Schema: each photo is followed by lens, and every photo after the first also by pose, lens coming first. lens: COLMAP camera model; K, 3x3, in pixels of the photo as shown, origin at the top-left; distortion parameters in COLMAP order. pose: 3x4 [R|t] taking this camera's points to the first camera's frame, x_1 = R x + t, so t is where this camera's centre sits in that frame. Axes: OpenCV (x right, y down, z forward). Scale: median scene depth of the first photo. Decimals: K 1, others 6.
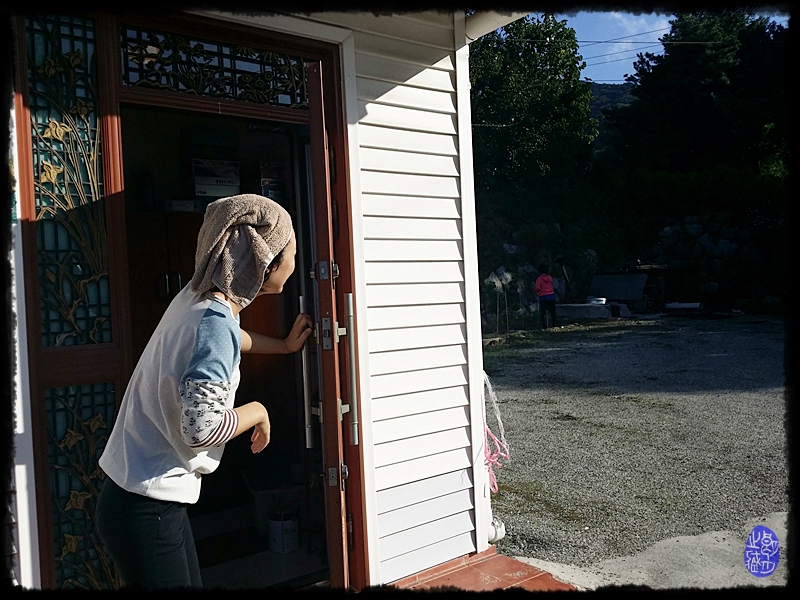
lens RADIAL K [[732.8, 0, 400.0], [0, 732.8, 300.0], [0, 0, 1]] dist [0.173741, -0.343408]
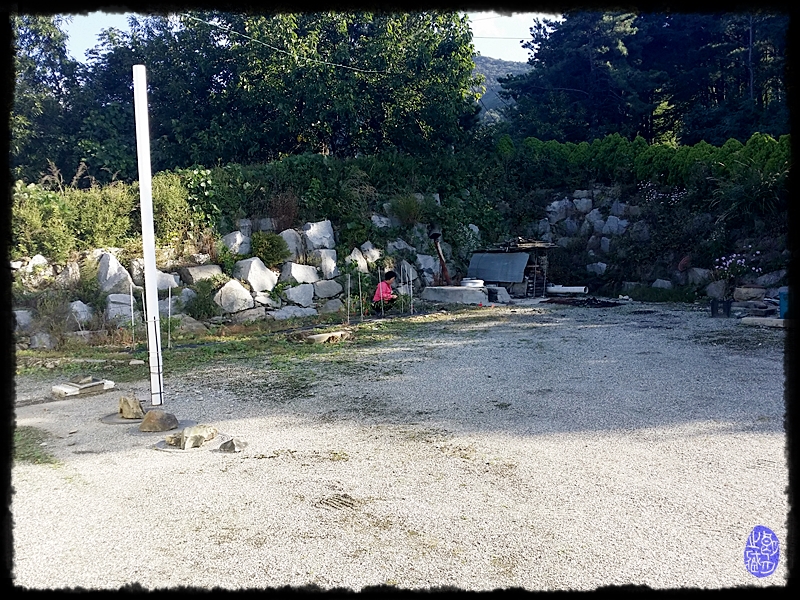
lens RADIAL K [[732.8, 0, 400.0], [0, 732.8, 300.0], [0, 0, 1]] dist [0.173741, -0.343408]
pose [[0.992256, 0.005968, 0.124065, 0.070000], [-0.010431, 0.999321, 0.035349, -0.008573], [-0.123770, -0.036369, 0.991644, 0.145214]]
